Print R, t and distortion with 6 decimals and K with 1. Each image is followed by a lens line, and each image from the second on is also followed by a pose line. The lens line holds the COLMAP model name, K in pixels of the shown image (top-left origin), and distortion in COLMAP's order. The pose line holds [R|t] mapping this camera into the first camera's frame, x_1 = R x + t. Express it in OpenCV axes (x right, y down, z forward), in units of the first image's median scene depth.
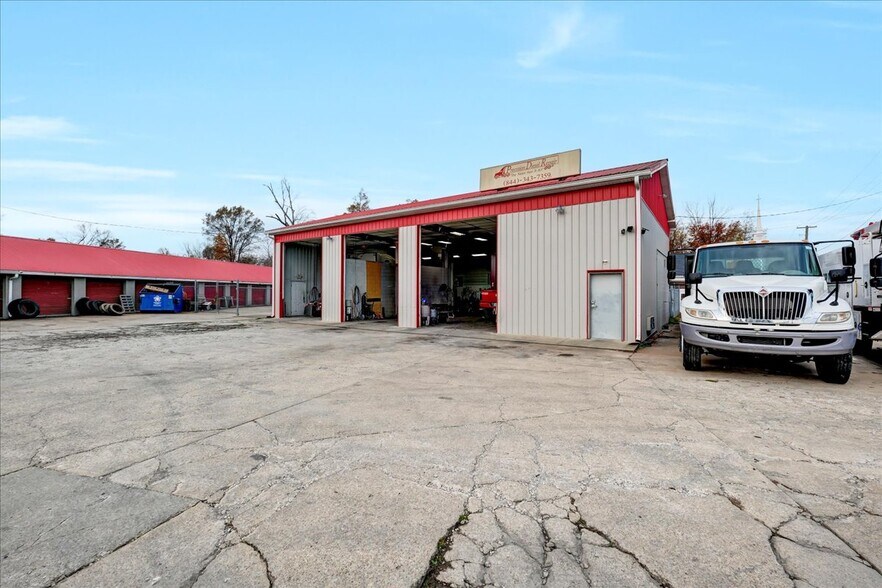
lens RADIAL K [[378.7, 0, 441.0], [0, 378.7, 294.0], [0, 0, 1]] dist [-0.004543, -0.000335]
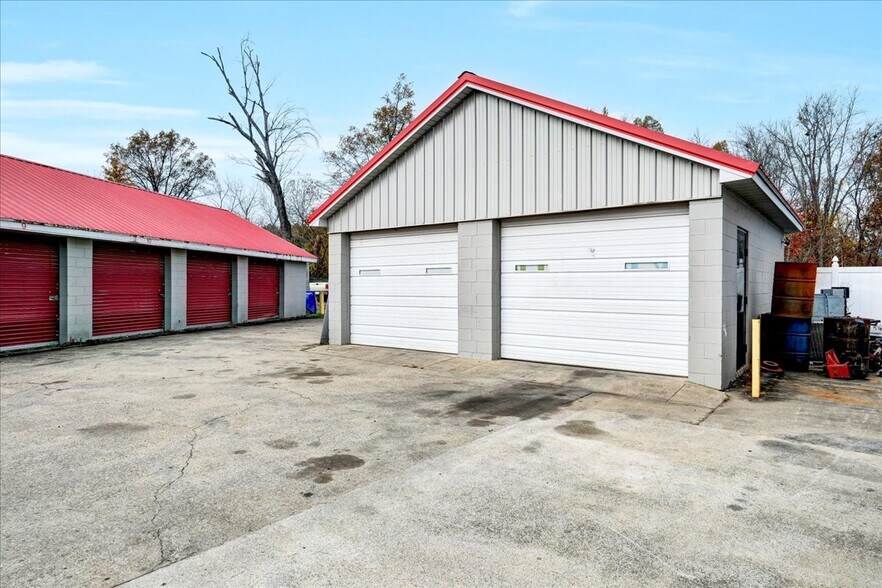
lens RADIAL K [[525.9, 0, 441.0], [0, 525.9, 294.0], [0, 0, 1]] dist [-0.003099, -0.000376]
pose [[0.998810, -0.003120, -0.048677, -0.487700], [0.003713, 0.999920, 0.012117, 0.002311], [0.048635, -0.012283, 0.998741, 1.213843]]
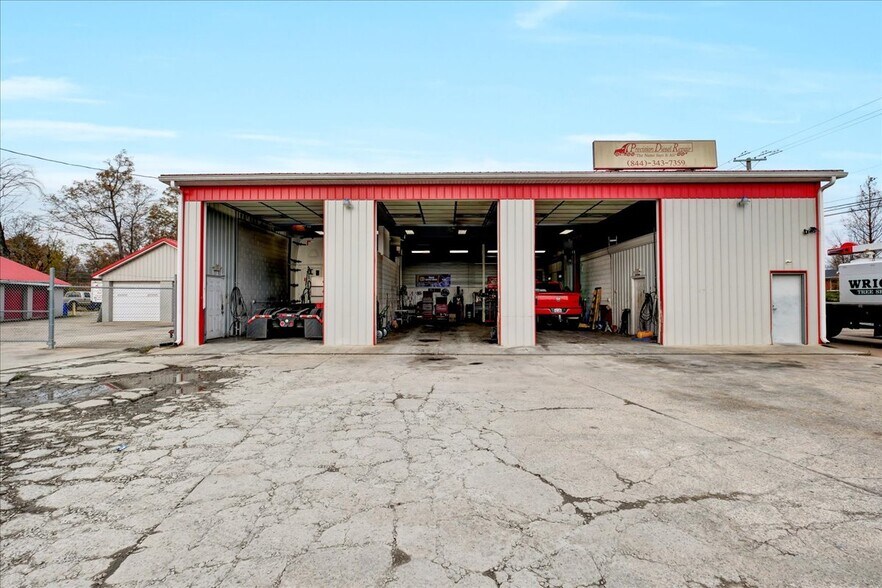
lens RADIAL K [[378.7, 0, 441.0], [0, 378.7, 294.0], [0, 0, 1]] dist [-0.004543, -0.000335]
pose [[0.828874, 0.001289, 0.559434, -0.435667], [0.006103, 0.999917, -0.011346, 0.000350], [-0.559402, 0.012819, 0.828797, 0.374773]]
